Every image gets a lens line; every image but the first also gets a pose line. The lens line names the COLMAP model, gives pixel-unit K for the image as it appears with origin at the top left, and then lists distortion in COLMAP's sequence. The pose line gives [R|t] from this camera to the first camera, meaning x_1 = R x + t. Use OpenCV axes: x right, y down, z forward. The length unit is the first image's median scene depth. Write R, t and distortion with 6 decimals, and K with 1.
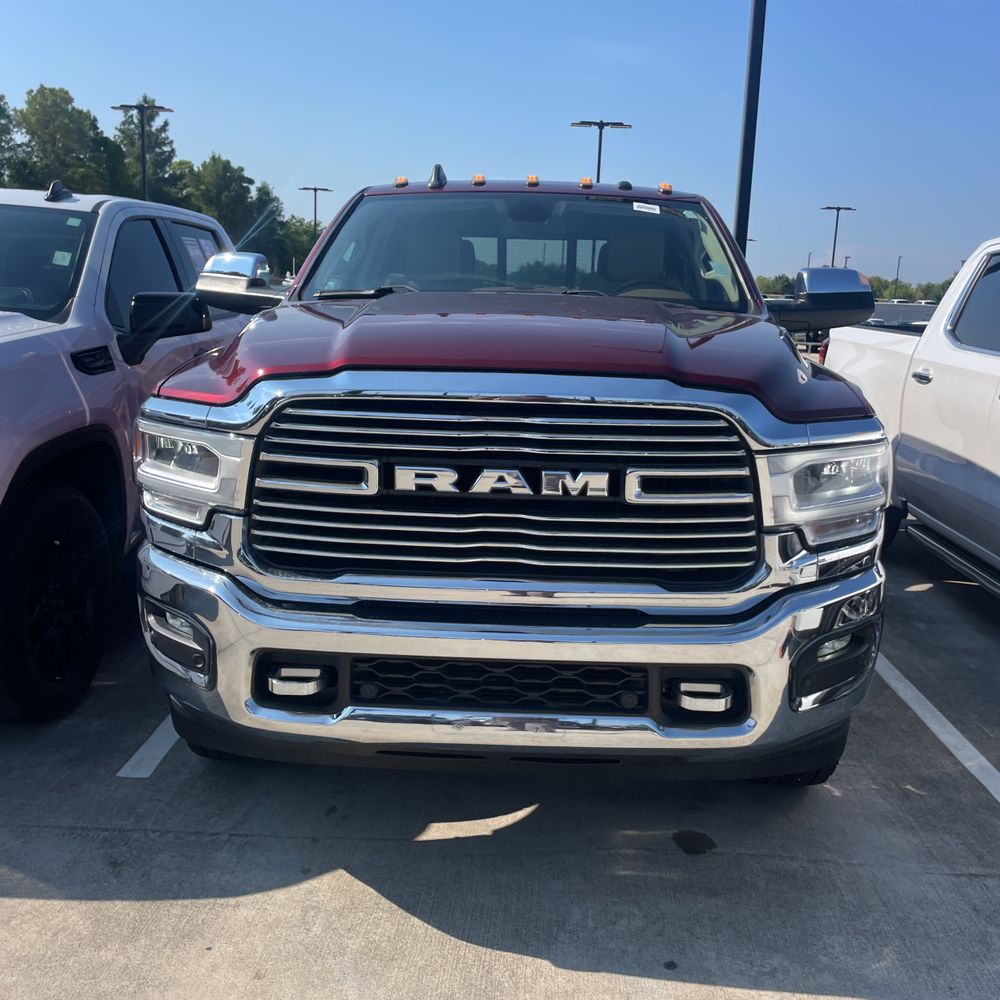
lens RADIAL K [[1031.8, 0, 530.7], [0, 1031.8, 503.4], [0, 0, 1]] dist [0.113798, -0.183170]
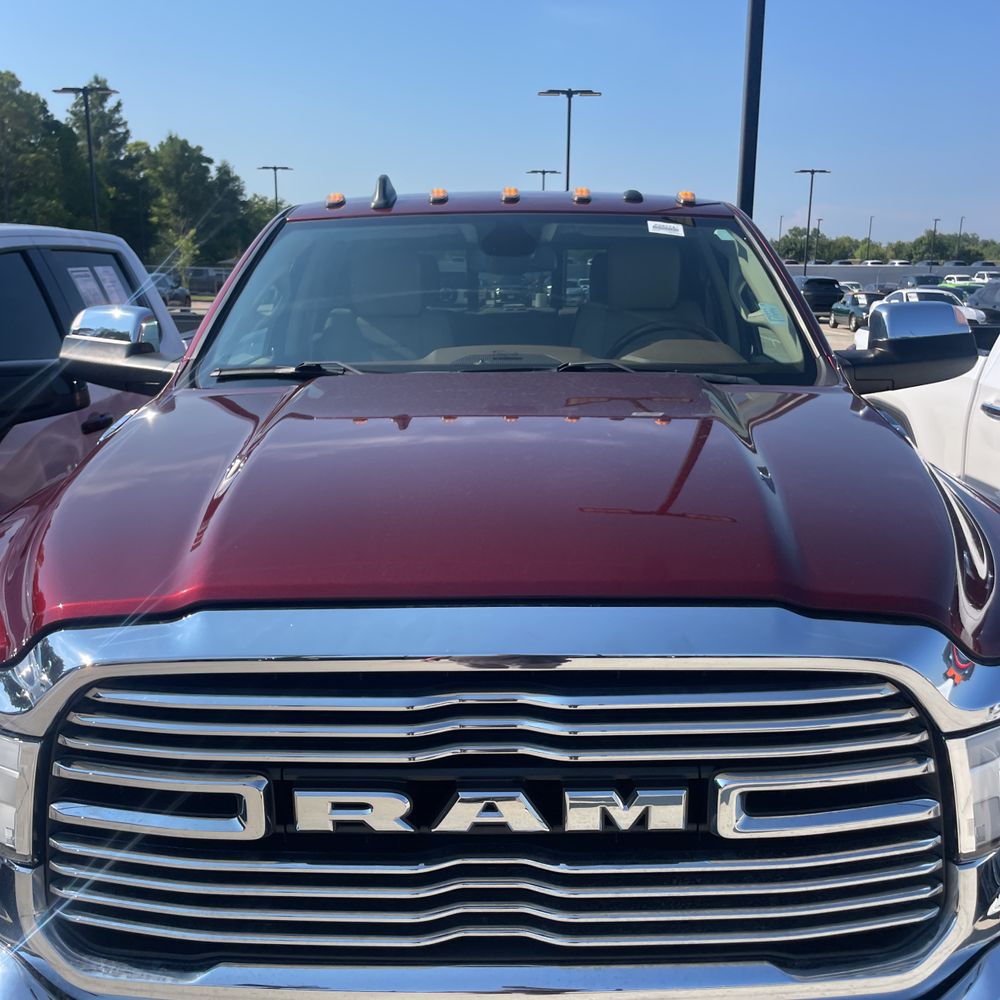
lens RADIAL K [[1031.8, 0, 530.7], [0, 1031.8, 503.4], [0, 0, 1]] dist [0.113798, -0.183170]
pose [[0.999135, -0.036818, 0.019337, -0.004918], [0.036288, 0.998974, 0.027106, -0.081286], [-0.020315, -0.026381, 0.999446, 0.185574]]
